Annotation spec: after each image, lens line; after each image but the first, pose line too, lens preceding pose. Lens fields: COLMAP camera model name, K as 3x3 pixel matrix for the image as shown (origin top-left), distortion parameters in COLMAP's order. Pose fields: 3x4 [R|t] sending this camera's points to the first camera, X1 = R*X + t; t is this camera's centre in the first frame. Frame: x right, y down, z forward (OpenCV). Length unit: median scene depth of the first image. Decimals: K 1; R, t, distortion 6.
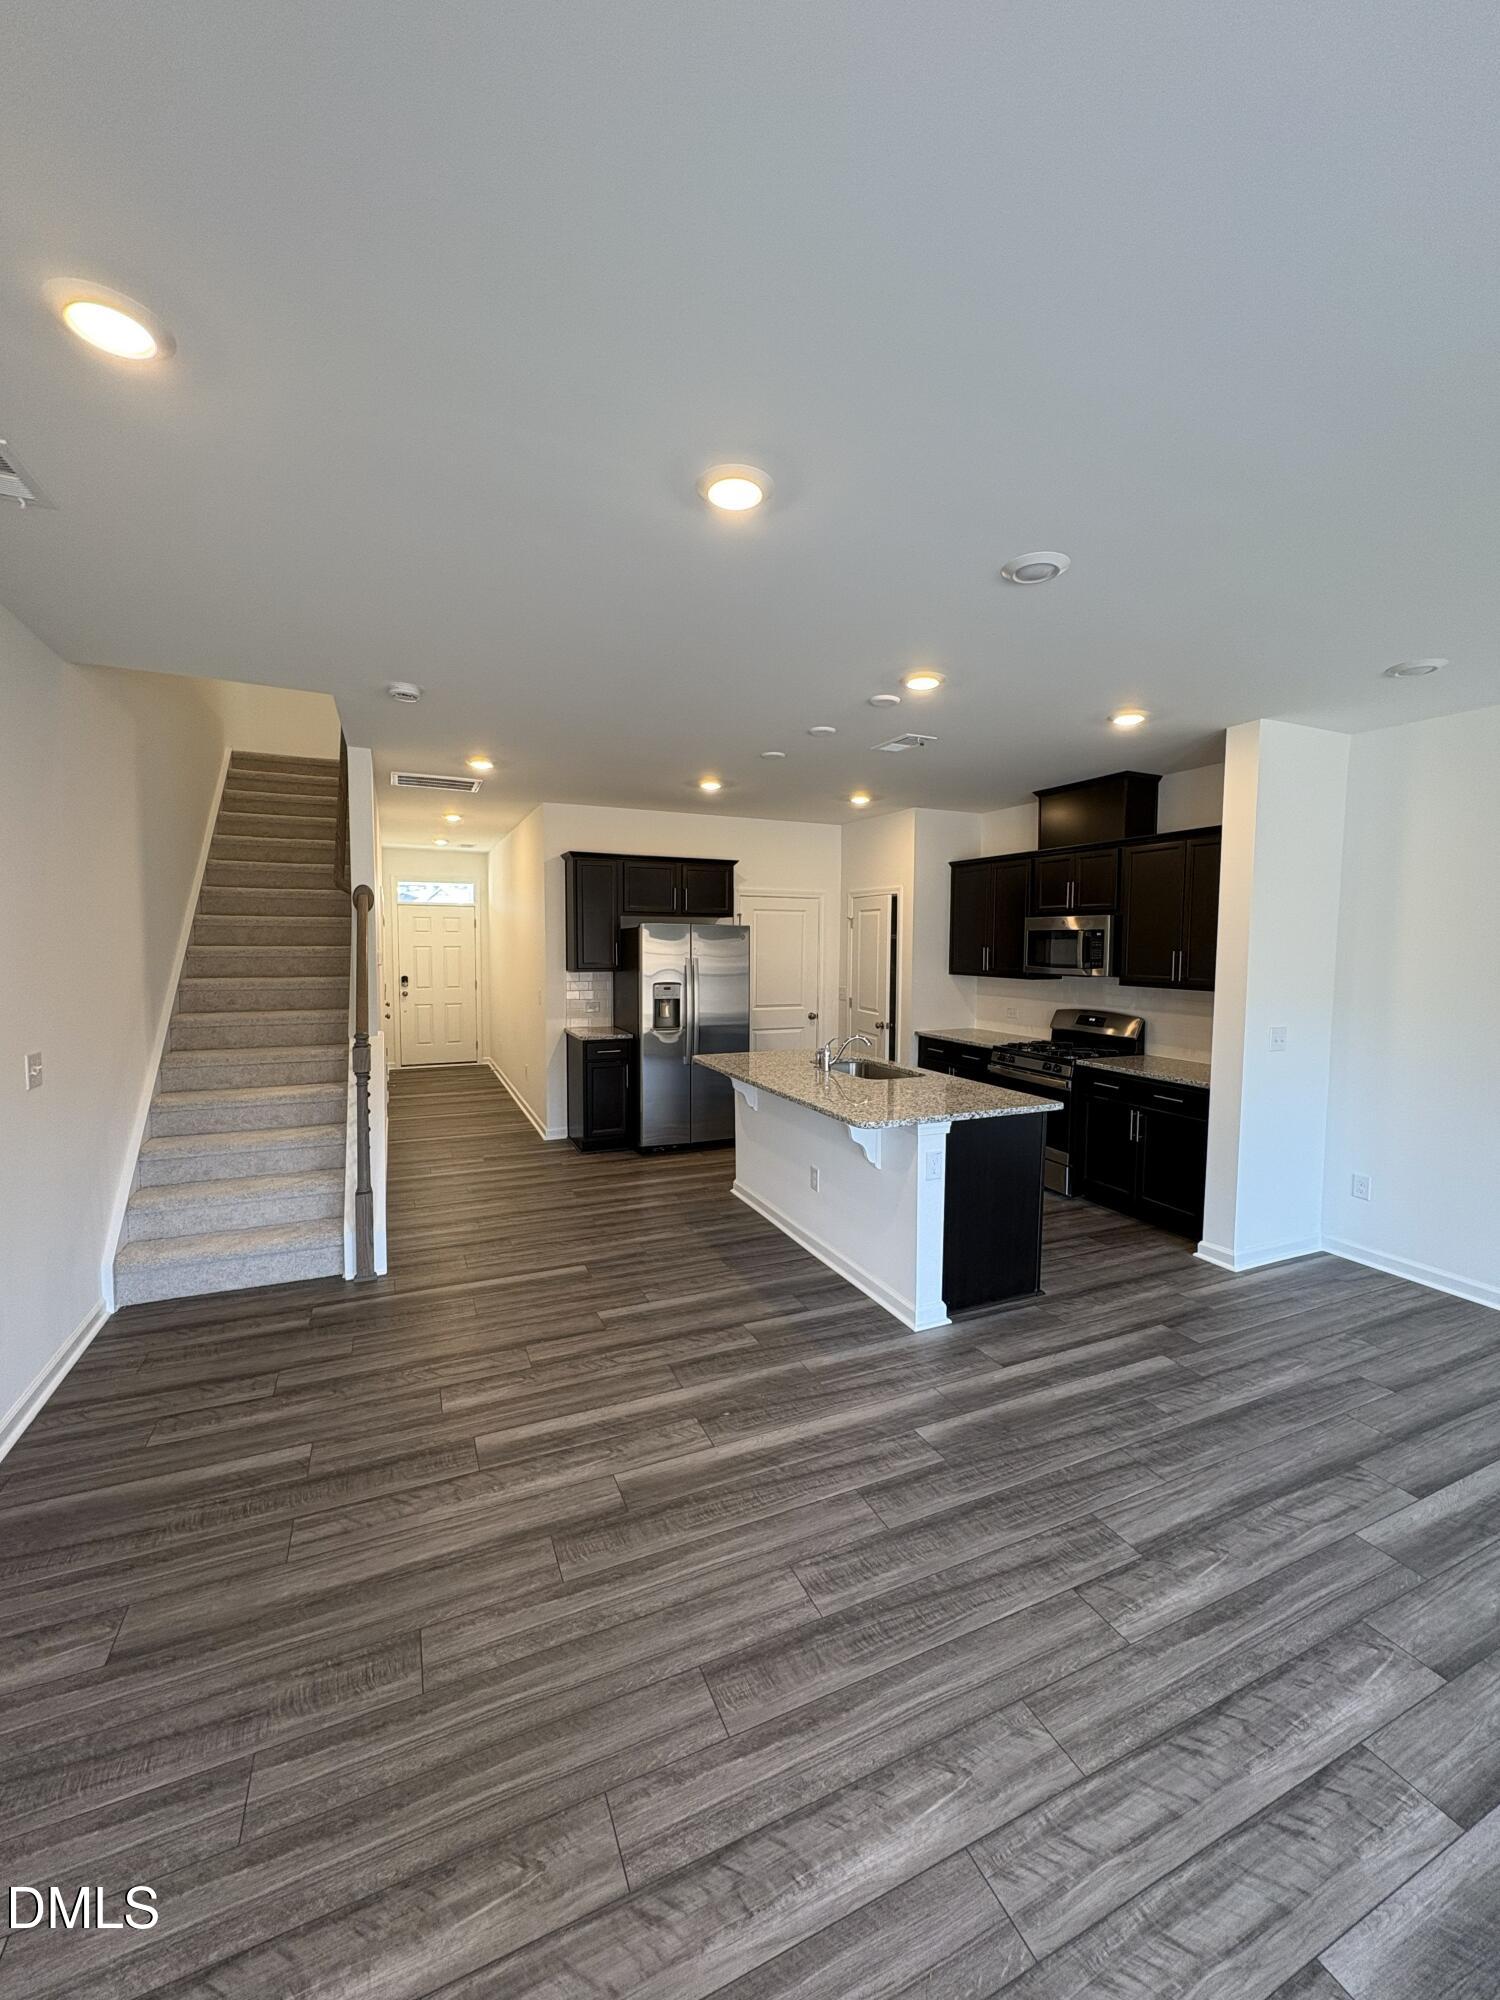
lens RADIAL K [[802.0, 0, 756.9], [0, 802.0, 989.9], [0, 0, 1]] dist [-0.000078, 0.001331]
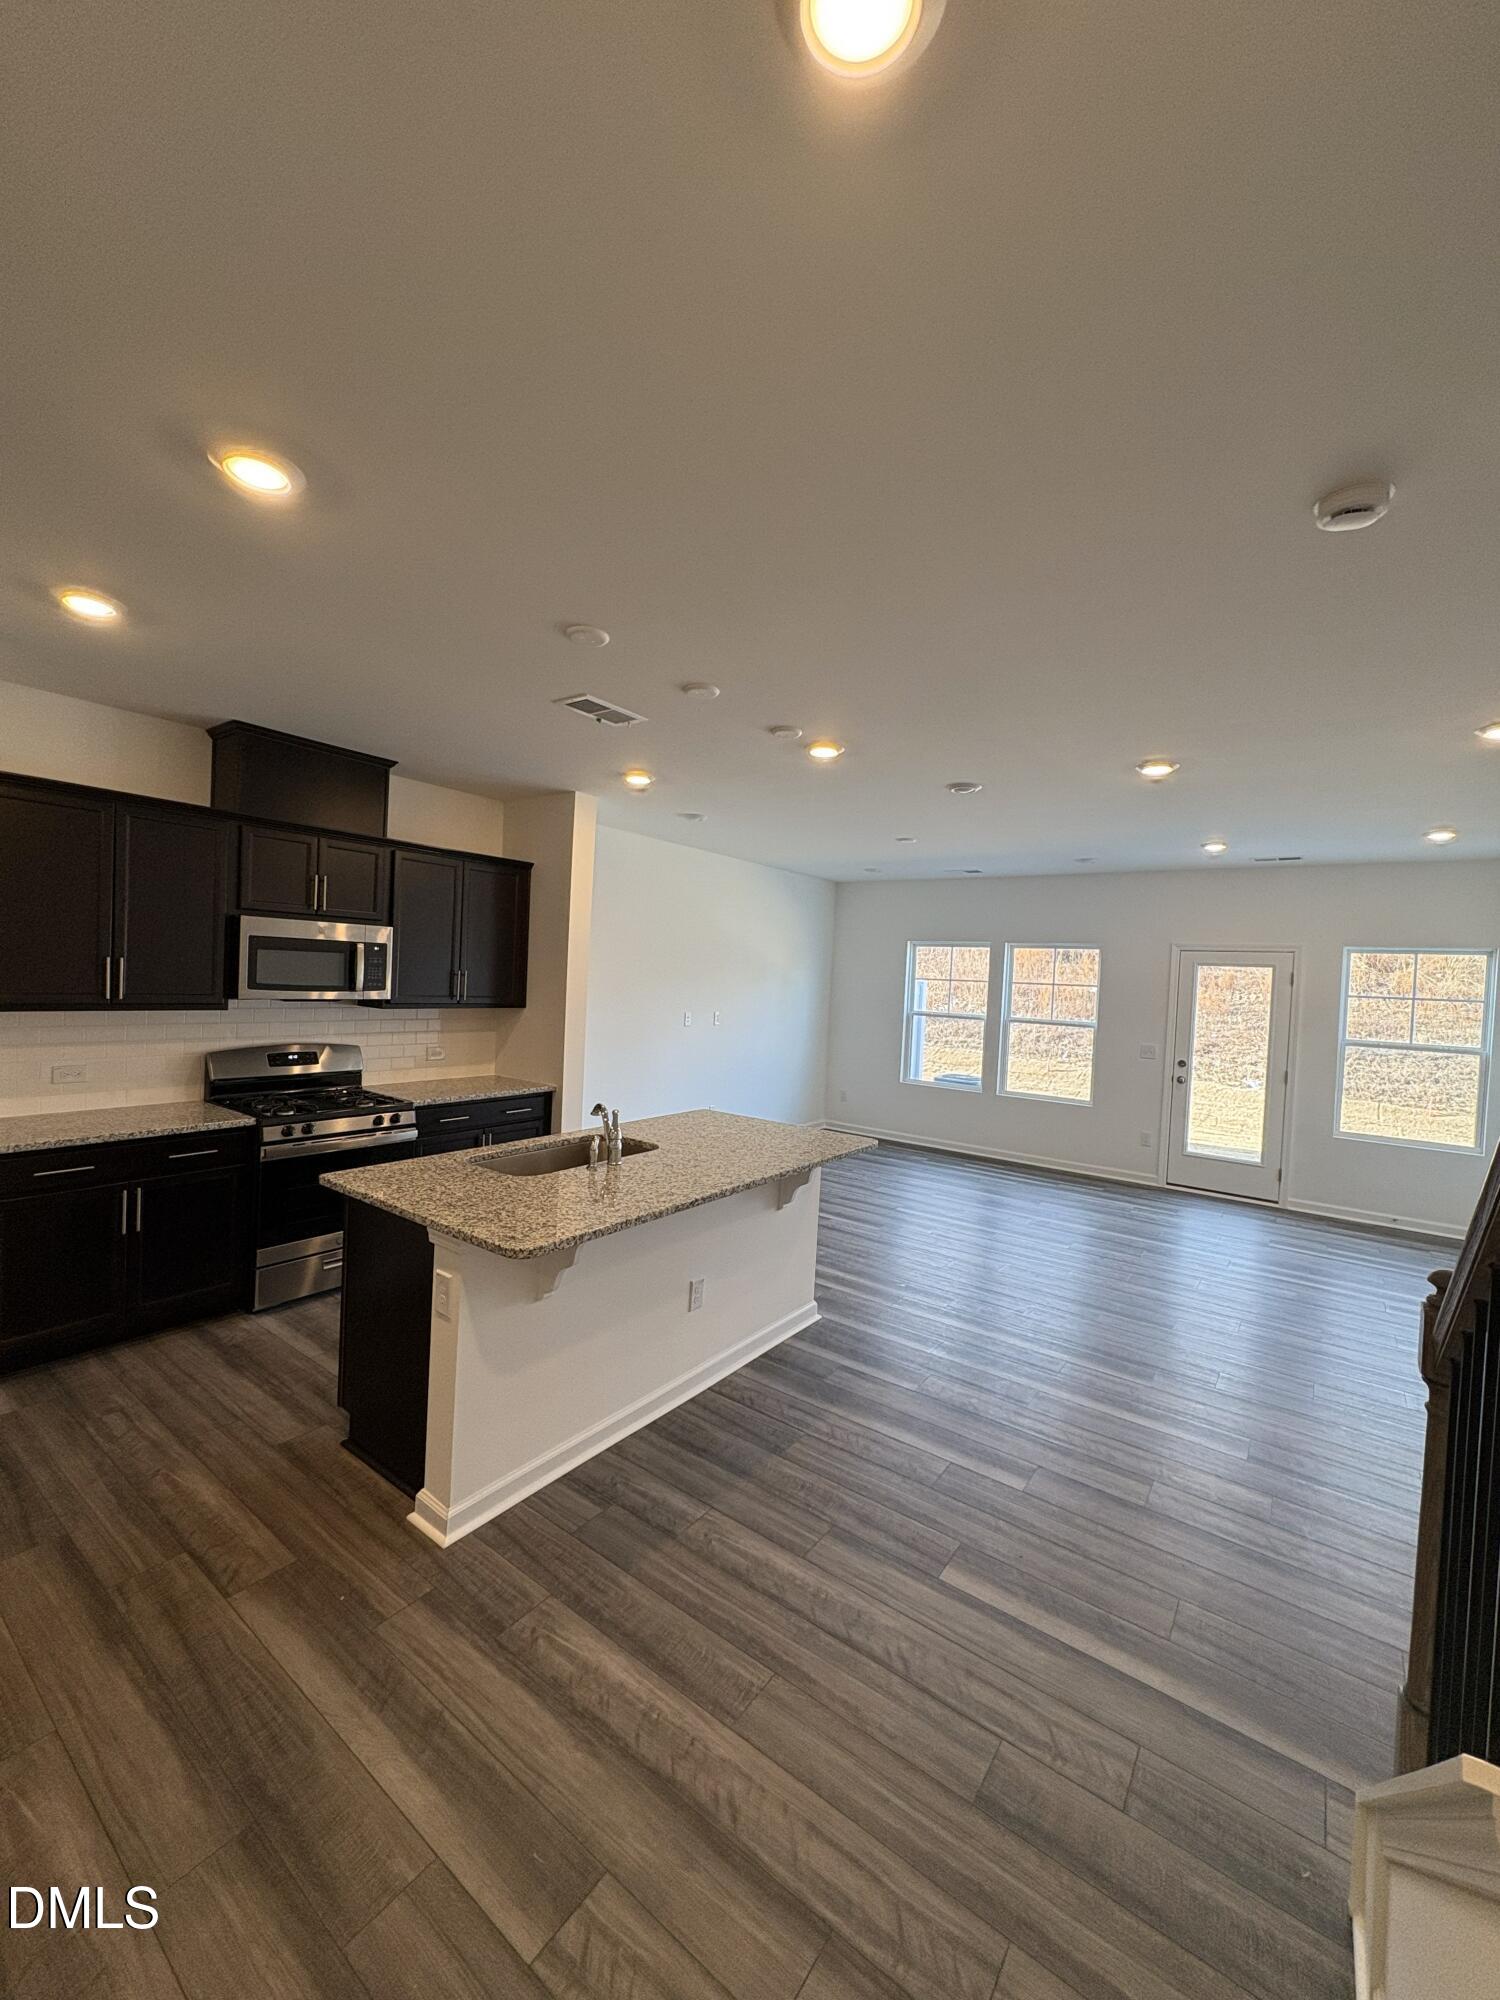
lens RADIAL K [[802.0, 0, 731.5], [0, 802.0, 1000.8], [0, 0, 1]] dist [-0.000078, 0.001331]
pose [[-0.478798, -0.067942, 0.875292, -0.723947], [0.000180, 0.996993, 0.077486, -0.121291], [-0.877925, 0.037258, -0.477347, 1.638559]]
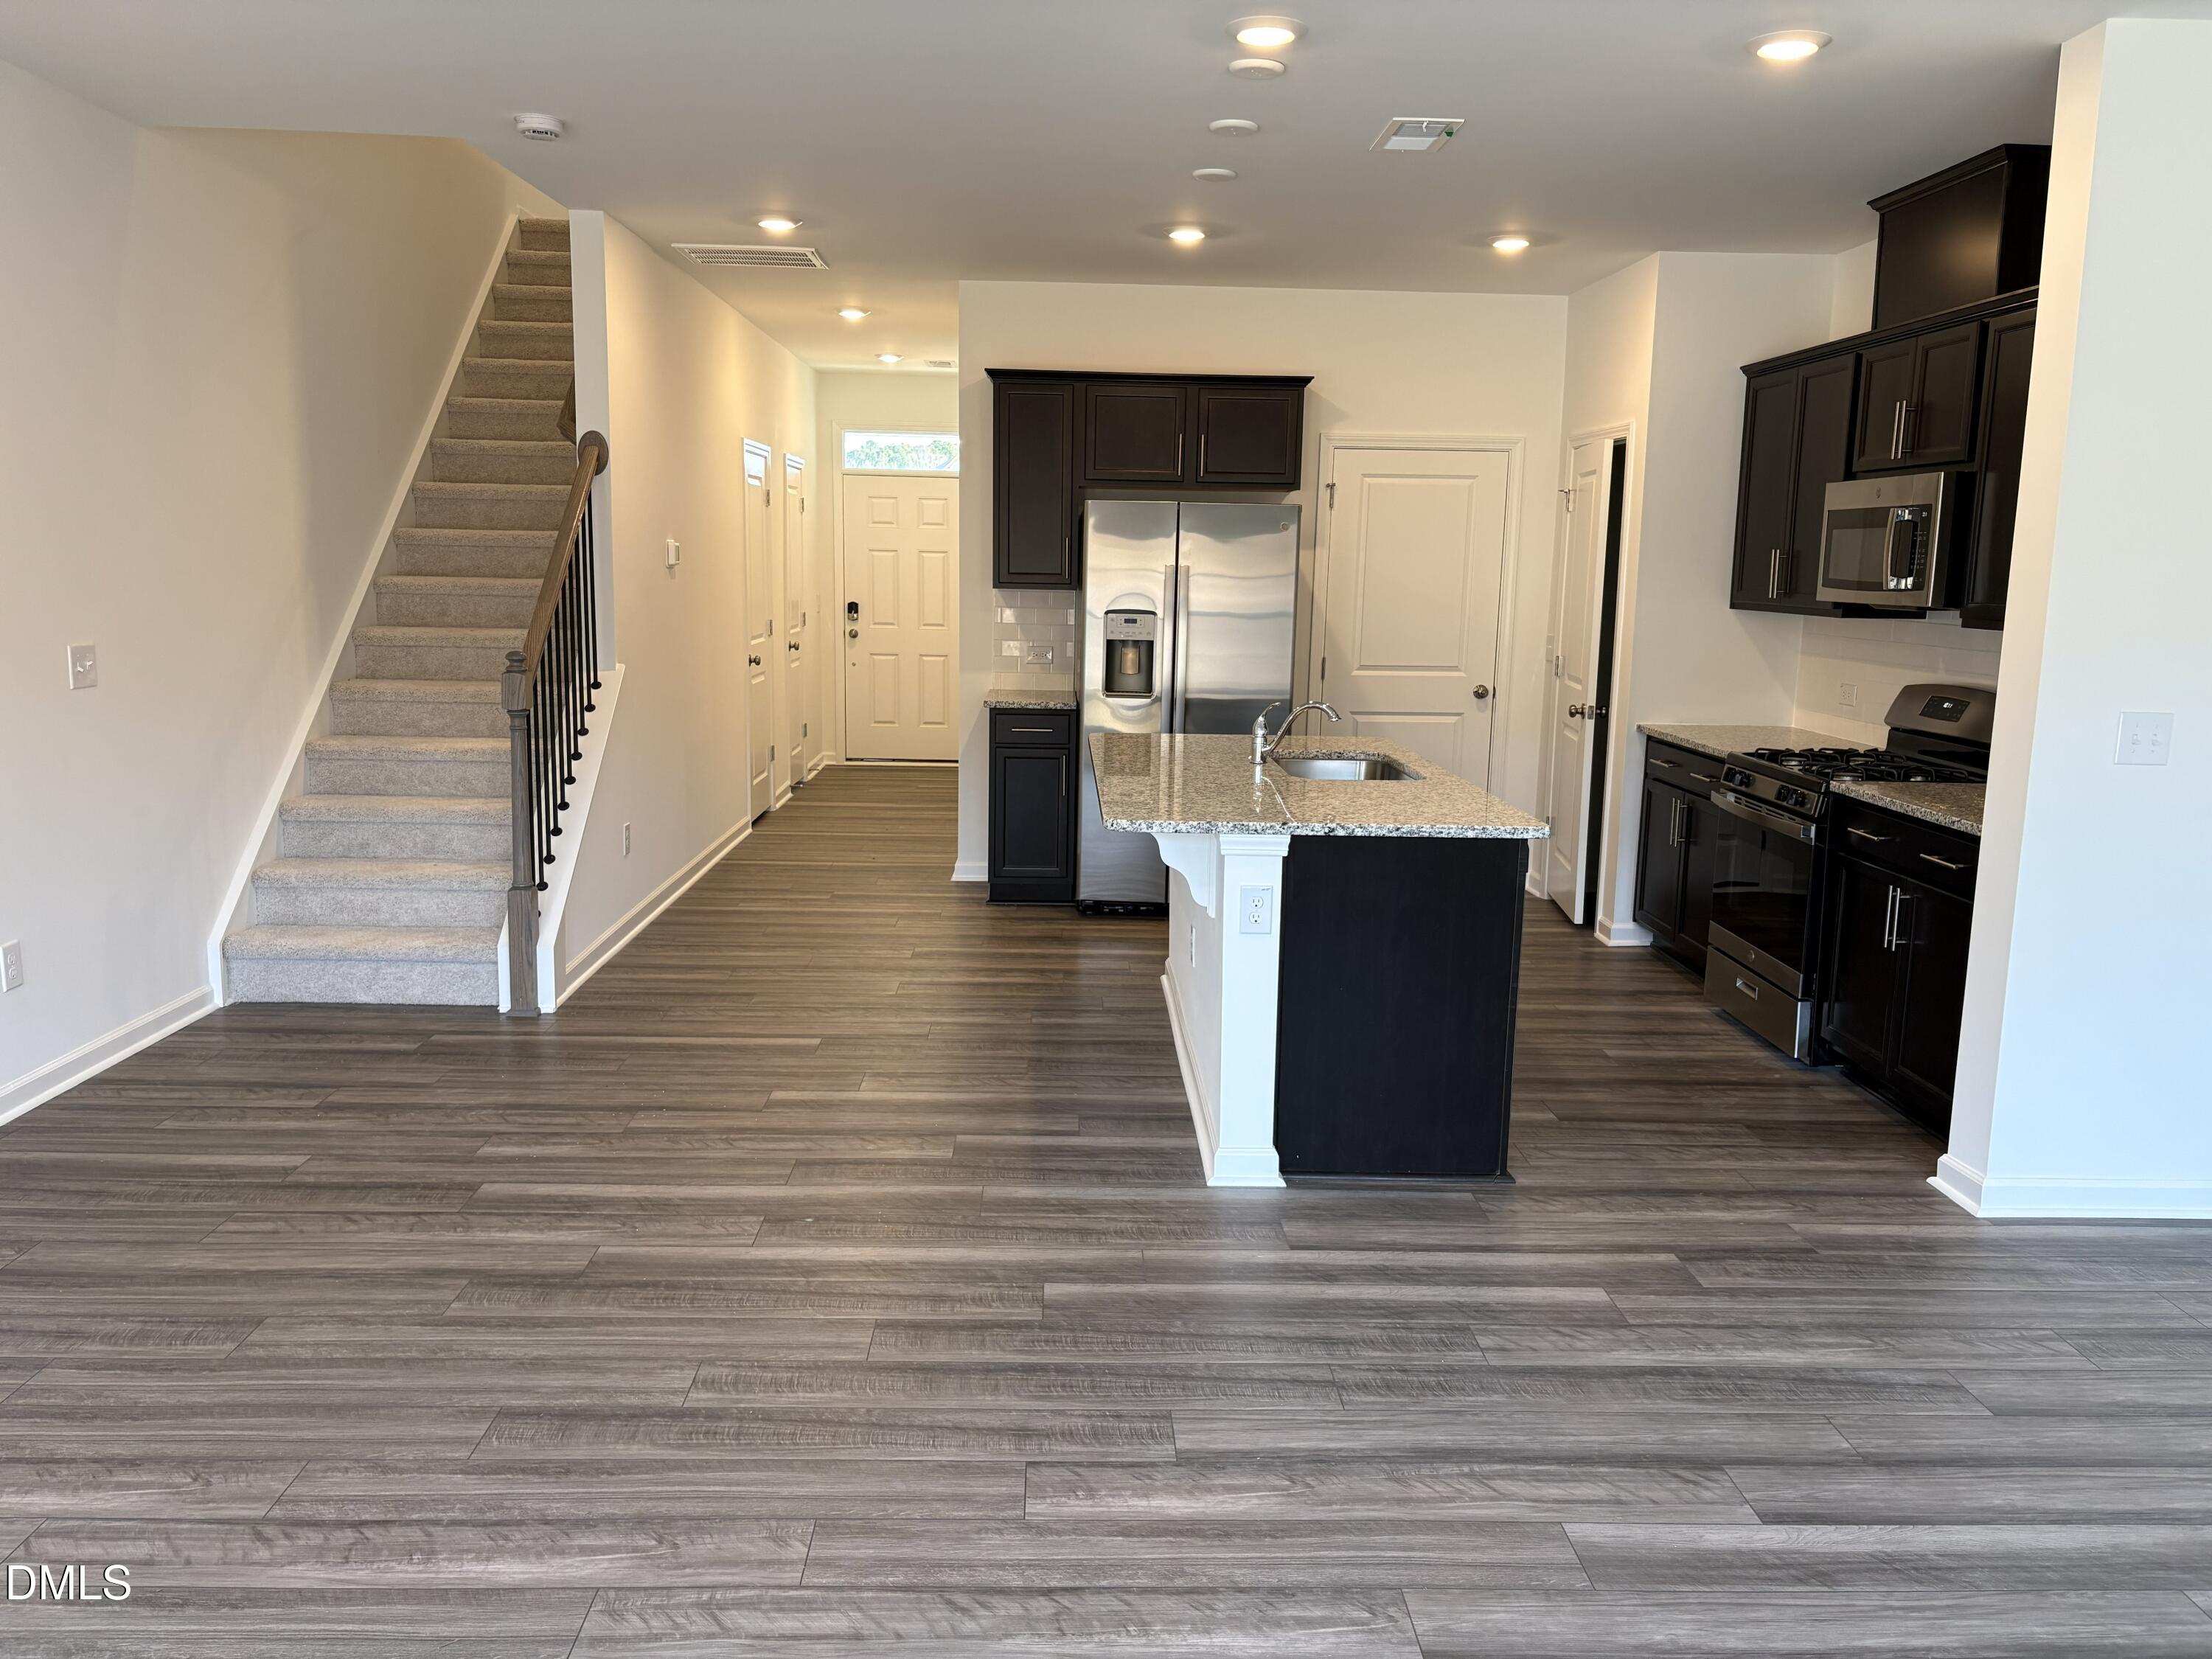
lens RADIAL K [[1695.9, 0, 1101.4], [0, 1695.9, 806.9], [0, 0, 1]] dist [0.049791, -0.049257]
pose [[0.921028, 0.068306, -0.383460, 0.578113], [-0.036946, 0.995385, 0.088569, 0.042684], [0.387740, -0.067407, 0.919301, -0.152951]]
